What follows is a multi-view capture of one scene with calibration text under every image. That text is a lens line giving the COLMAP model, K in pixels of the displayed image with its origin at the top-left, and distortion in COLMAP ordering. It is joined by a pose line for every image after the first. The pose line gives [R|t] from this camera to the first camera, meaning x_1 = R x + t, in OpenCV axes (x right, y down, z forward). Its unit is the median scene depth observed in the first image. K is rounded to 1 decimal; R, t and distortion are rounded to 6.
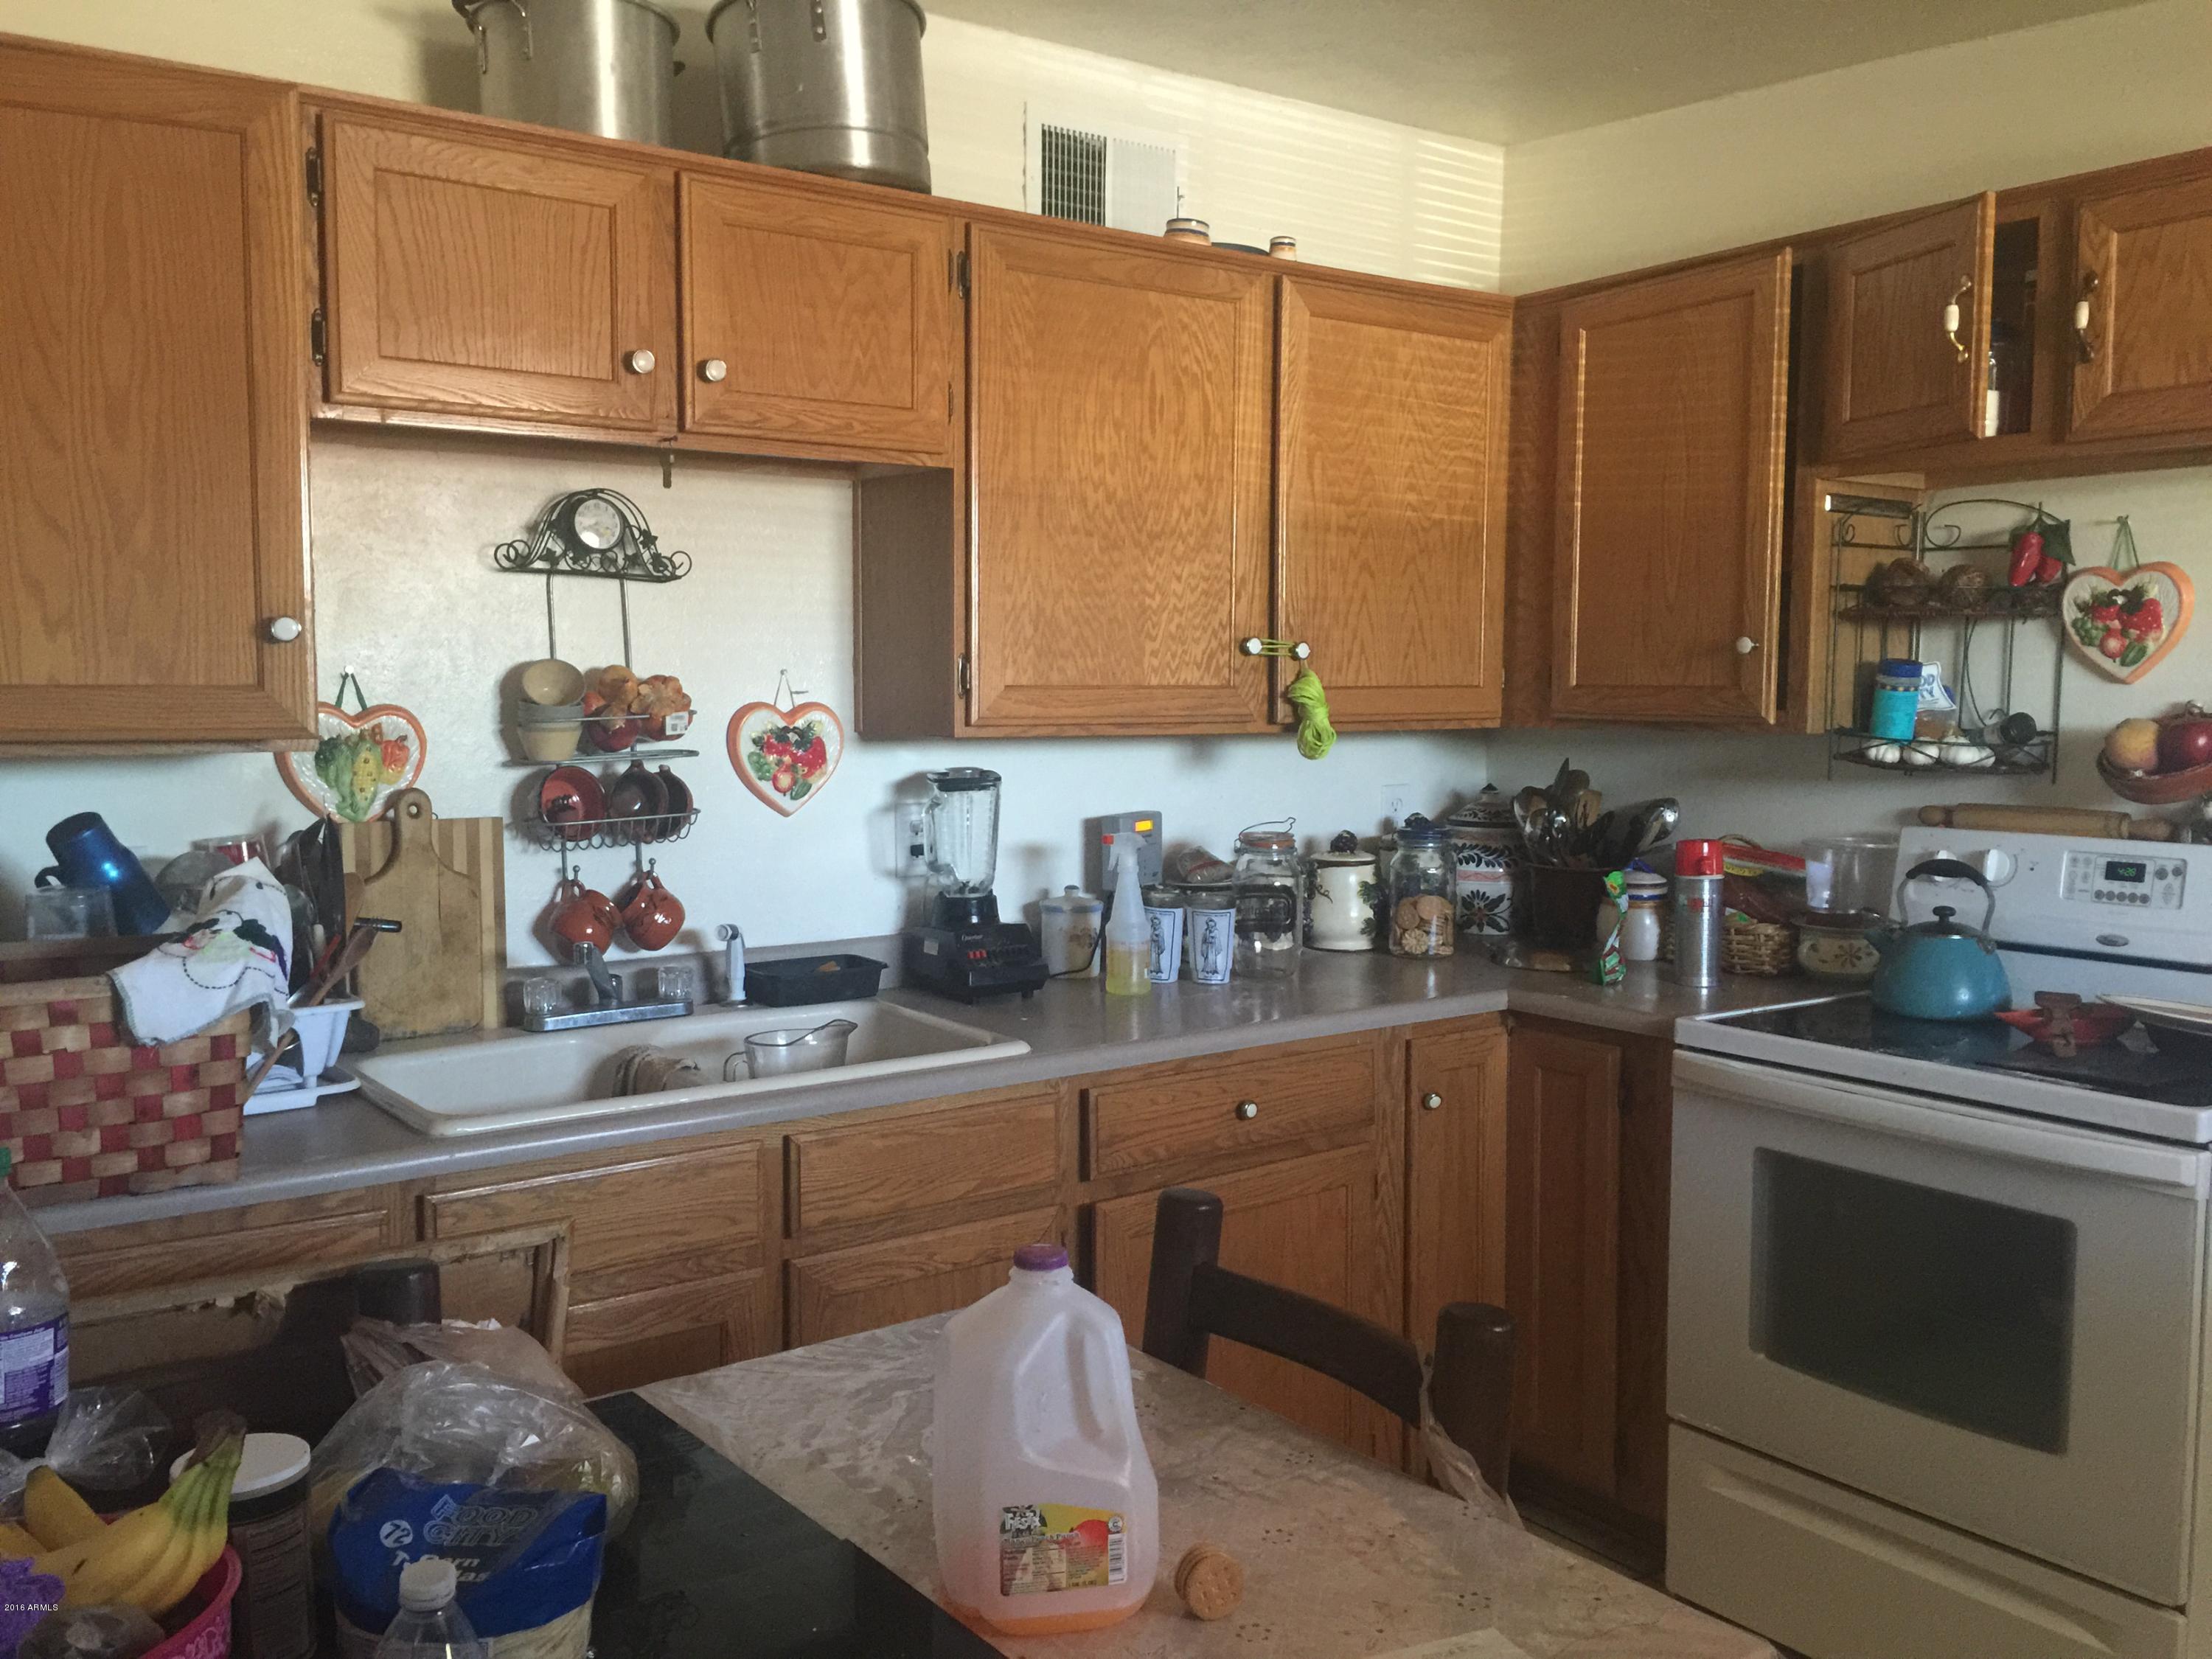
lens RADIAL K [[1885.2, 0, 1106.0], [0, 1885.2, 829.5], [0, 0, 1]] dist [0.096229, -0.122608]
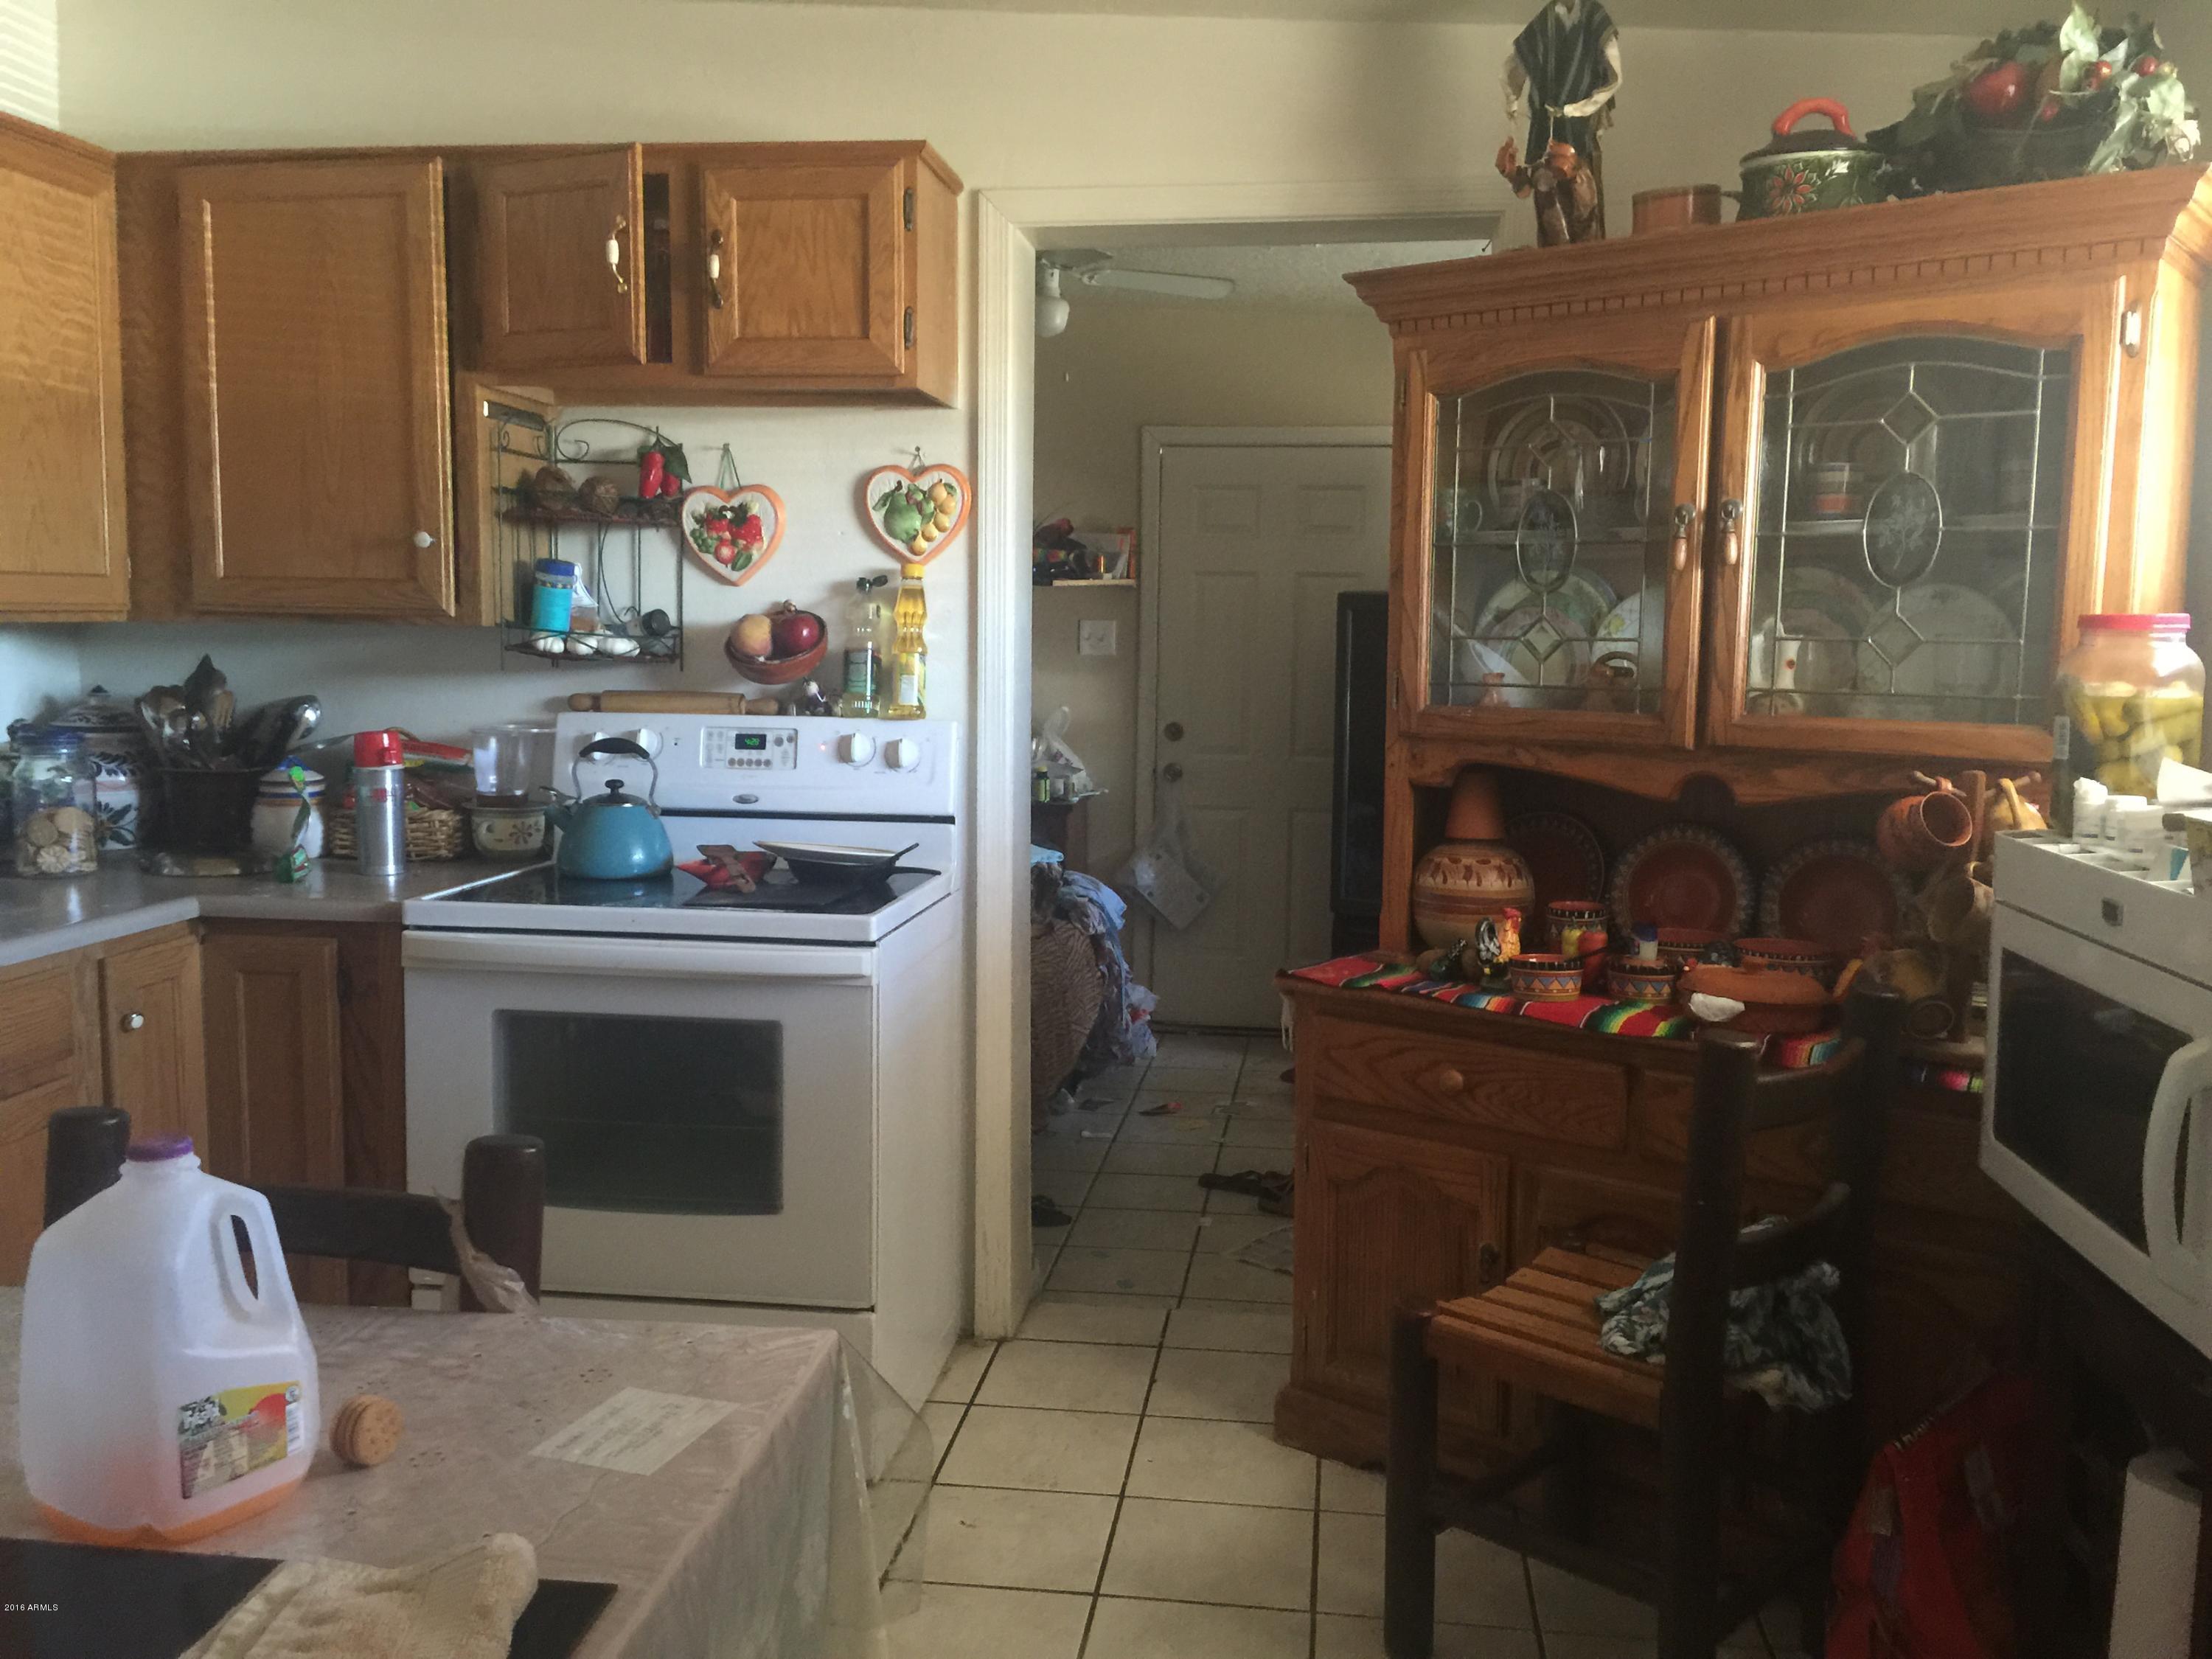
lens RADIAL K [[1877.5, 0, 1106.0], [0, 1877.5, 829.5], [0, 0, 1]] dist [0.085272, -0.125705]
pose [[0.695513, -0.073518, 0.714743, -0.155823], [0.044670, 0.997252, 0.059109, 0.016190], [-0.717124, -0.009184, 0.696885, 0.012426]]
